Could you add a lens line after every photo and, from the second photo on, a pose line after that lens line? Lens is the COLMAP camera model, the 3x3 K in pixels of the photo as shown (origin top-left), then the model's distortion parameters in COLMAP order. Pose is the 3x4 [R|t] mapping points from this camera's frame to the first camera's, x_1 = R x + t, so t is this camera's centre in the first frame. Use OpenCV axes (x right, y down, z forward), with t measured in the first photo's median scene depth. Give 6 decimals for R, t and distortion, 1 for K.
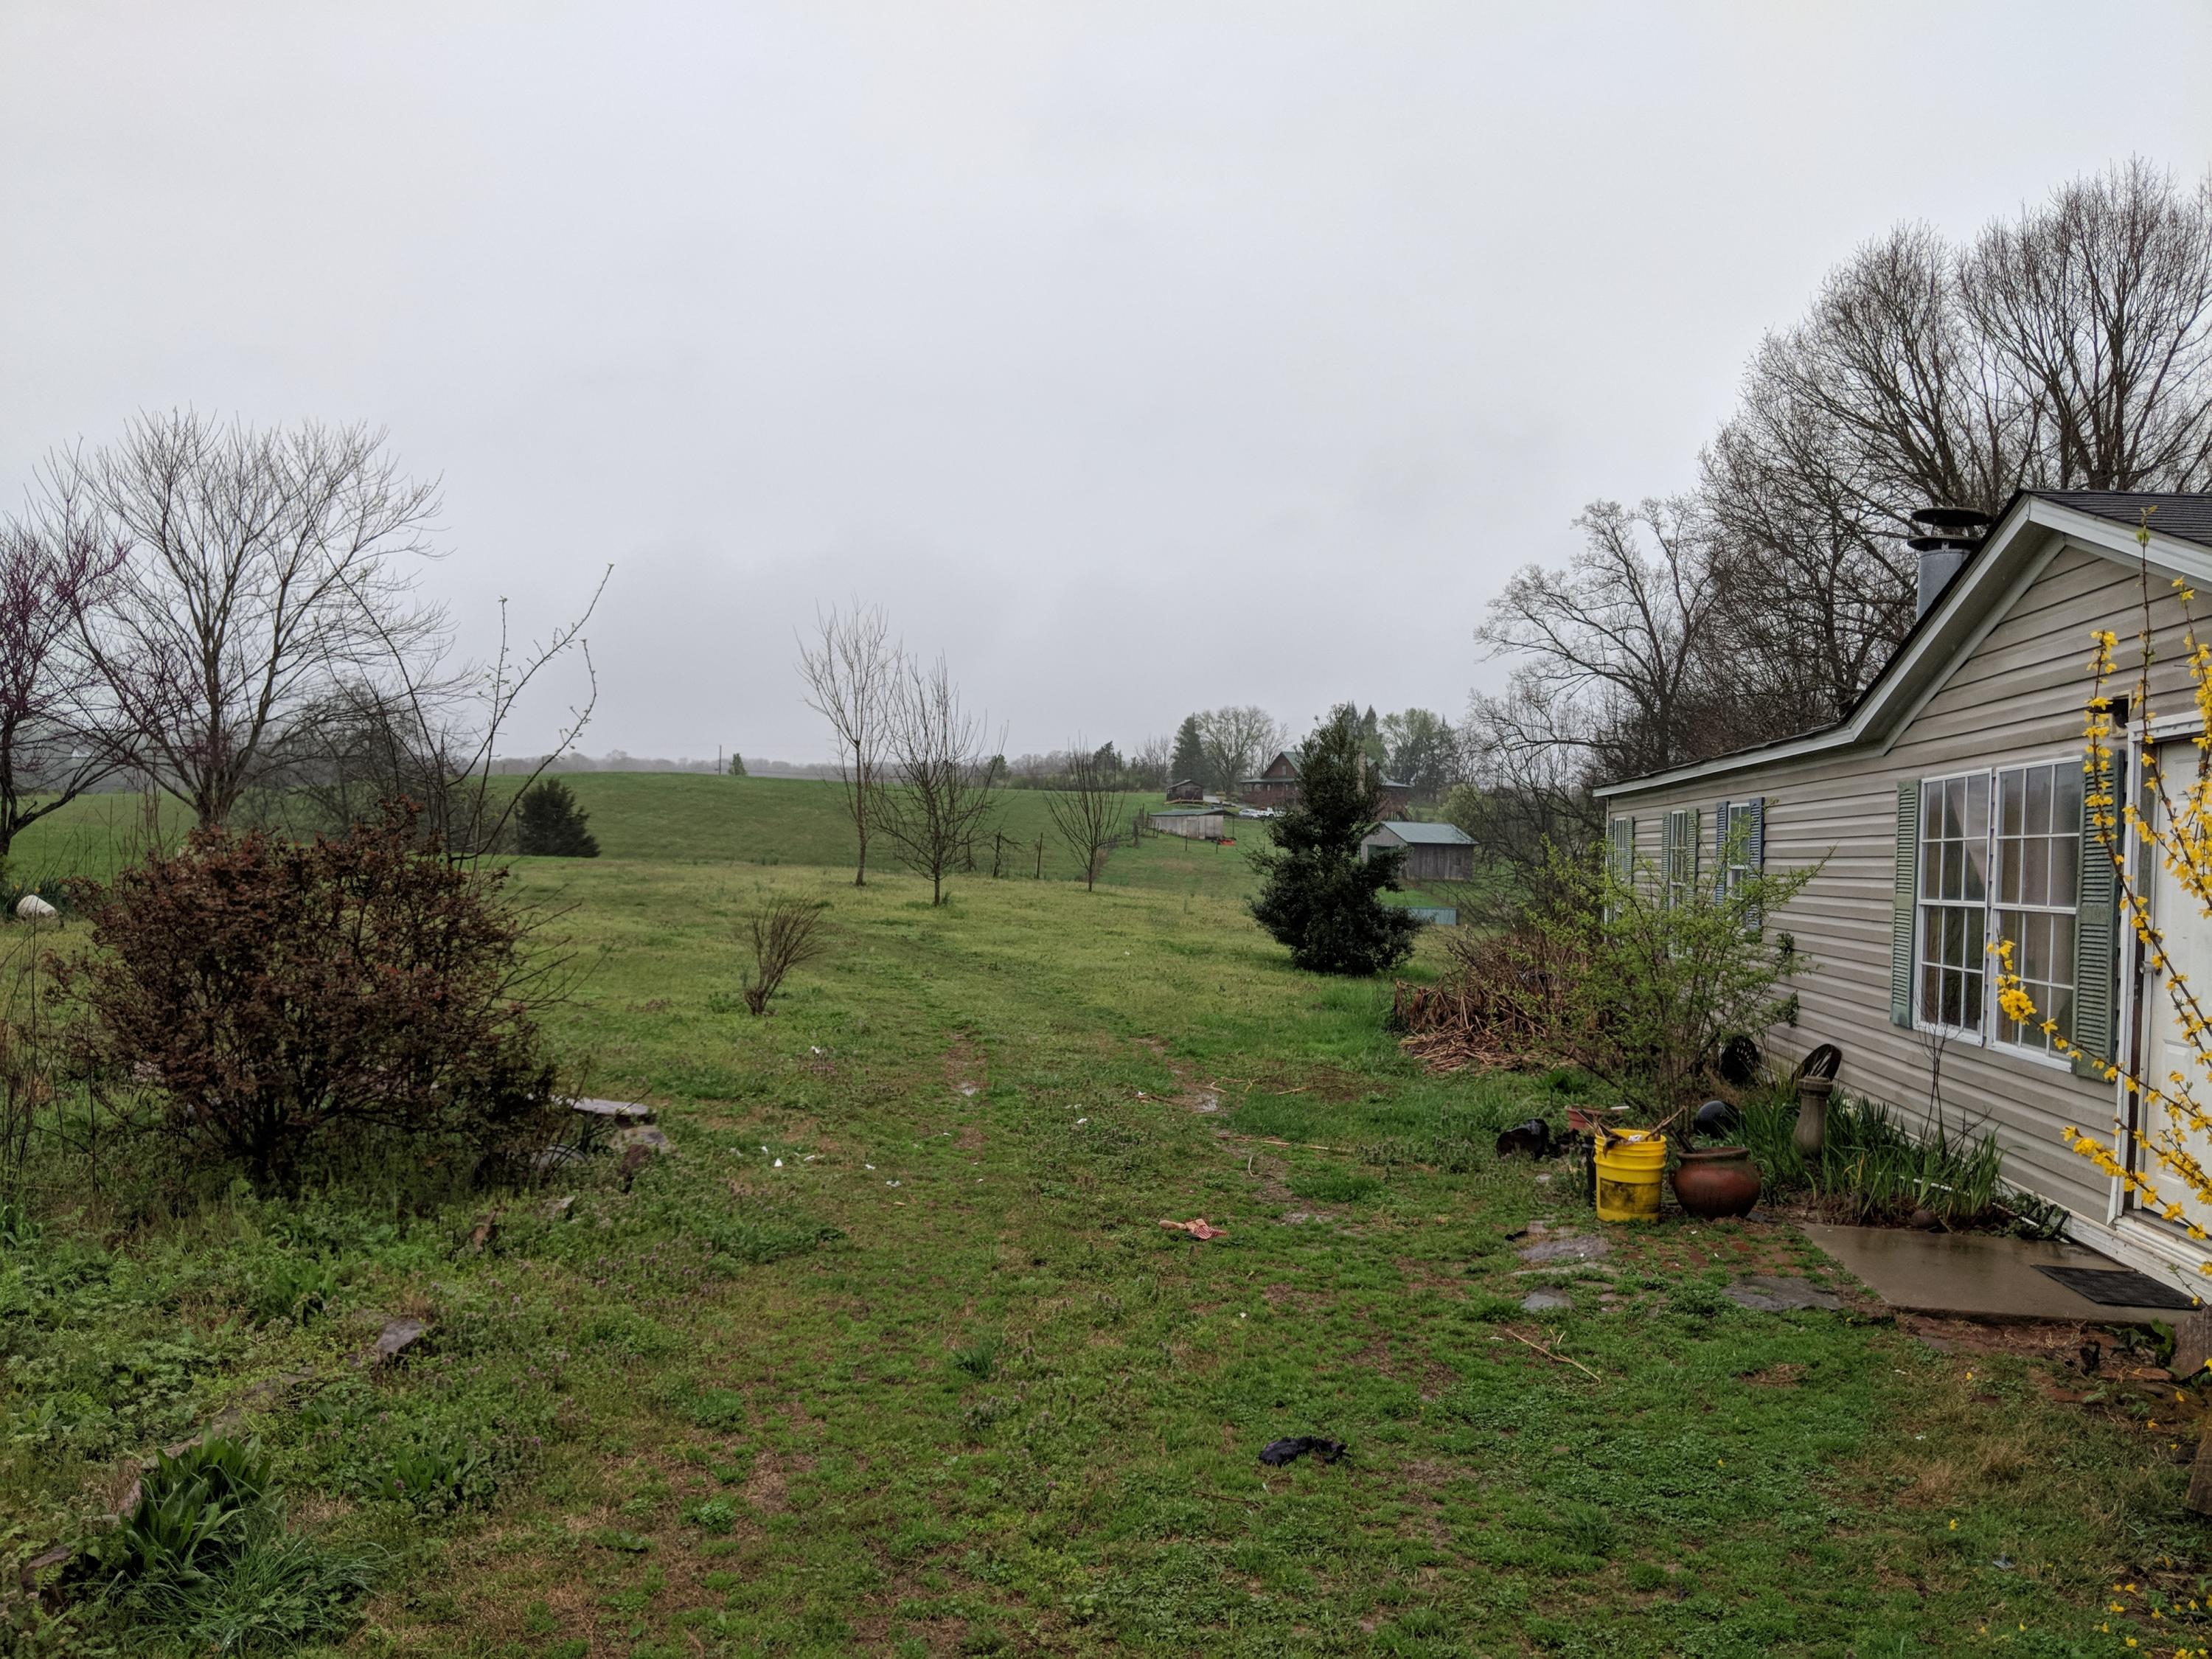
lens RADIAL K [[1757.0, 0, 1092.4], [0, 1757.0, 853.7], [0, 0, 1]] dist [0.074846, -0.139879]
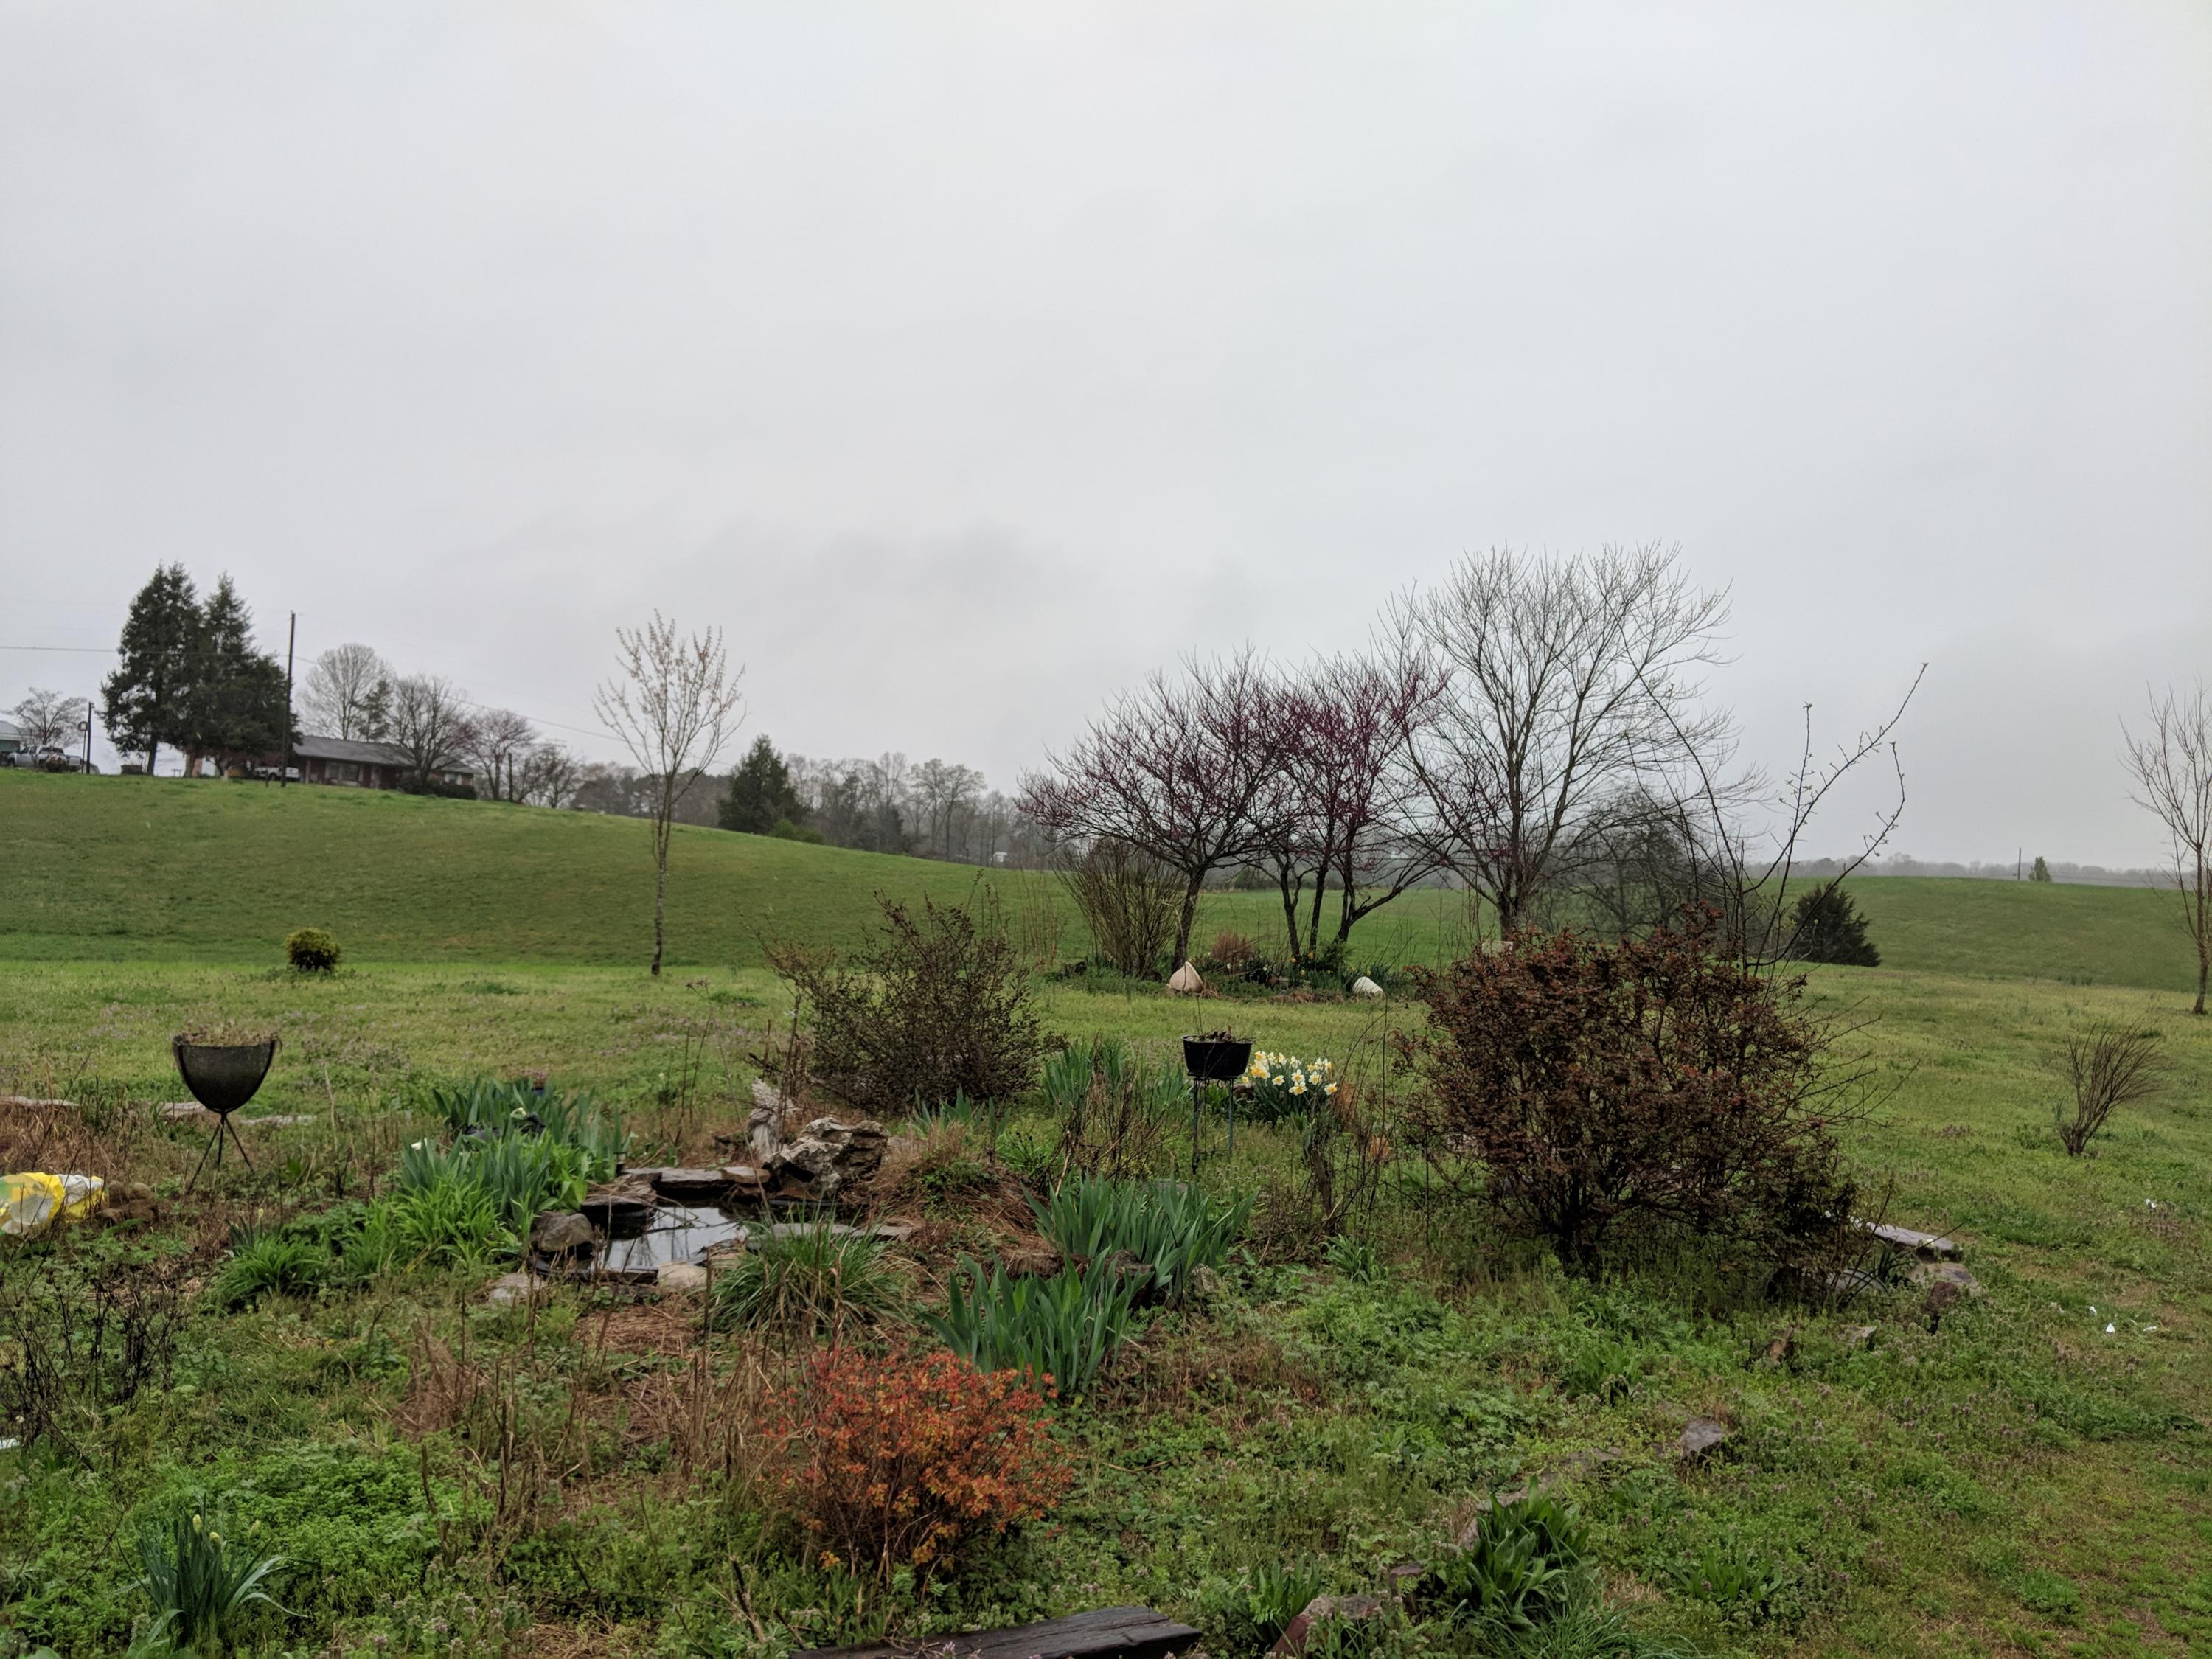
lens RADIAL K [[1757.0, 0, 1092.4], [0, 1757.0, 853.7], [0, 0, 1]] dist [0.074846, -0.139879]
pose [[0.771685, 0.004877, -0.635987, -0.005788], [-0.041665, 0.998210, -0.042901, -0.000669], [0.634639, 0.059604, 0.770507, -0.007106]]
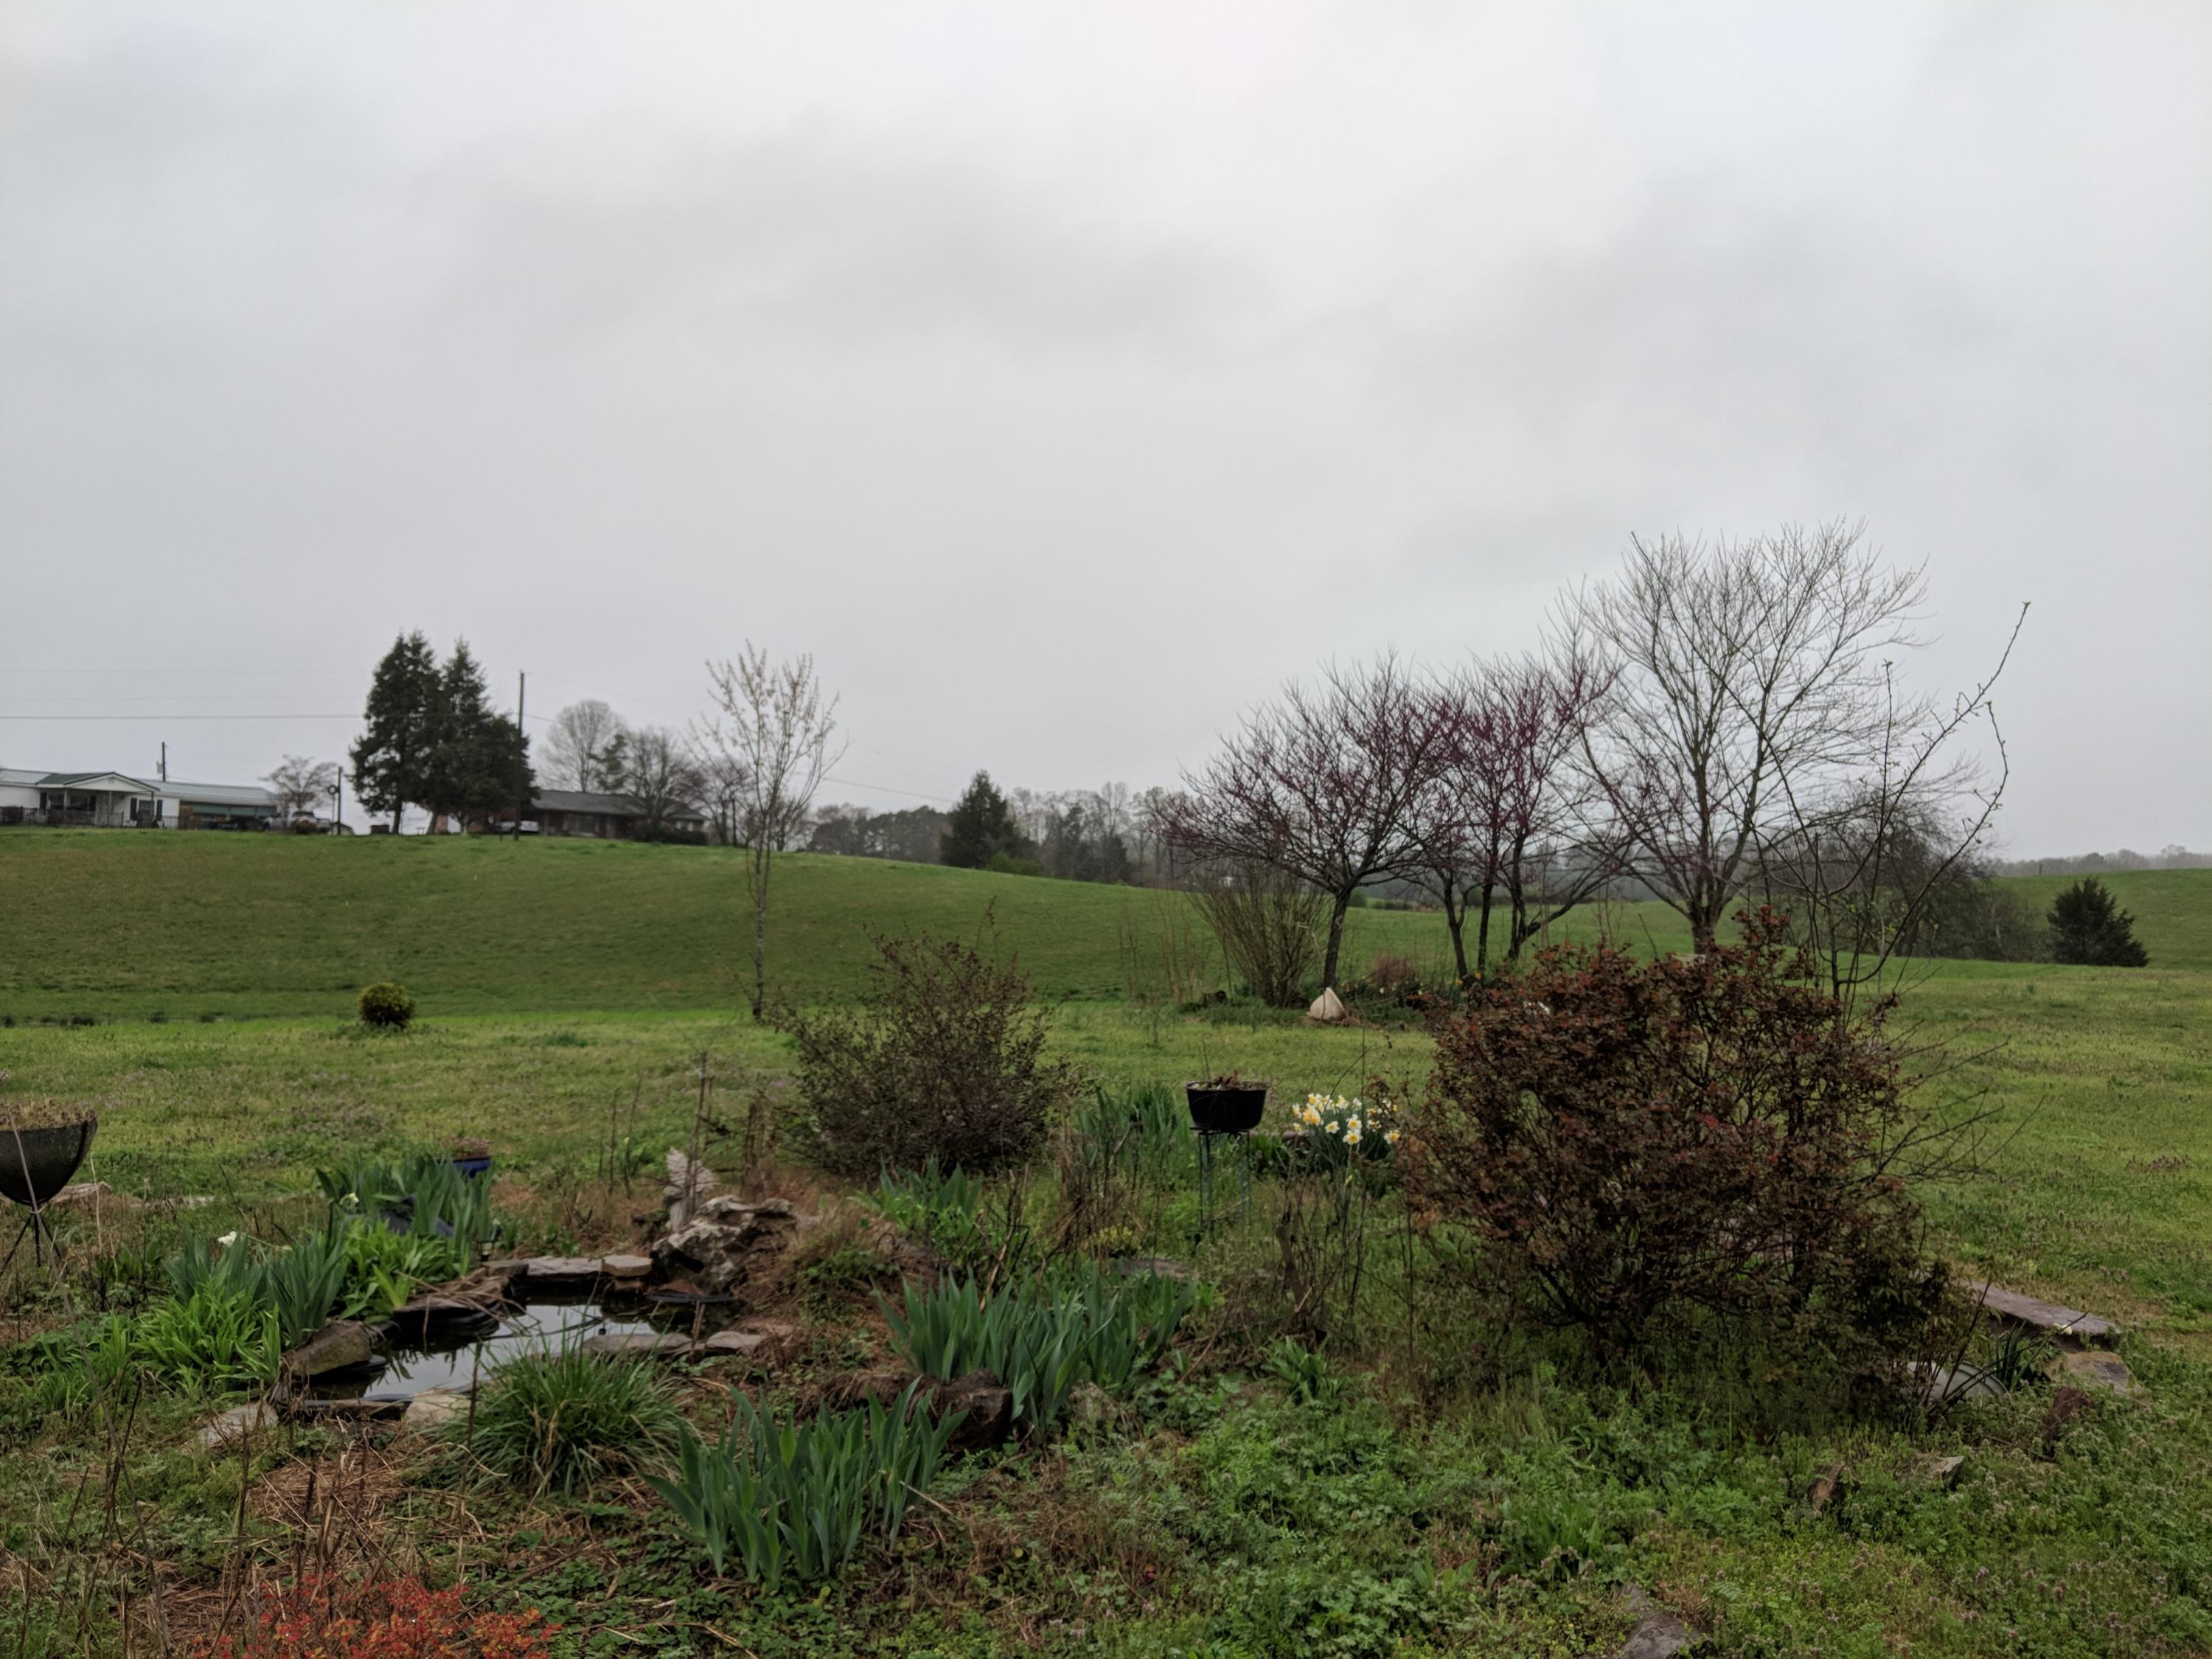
lens RADIAL K [[1748.6, 0, 1157.2], [0, 1748.6, 815.4], [0, 0, 1]] dist [0.045426, -0.085280]
pose [[0.704244, -0.047642, -0.708357, -0.000658], [-0.009617, 0.997014, -0.076618, -0.004910], [0.709893, 0.060770, 0.701683, 0.109809]]
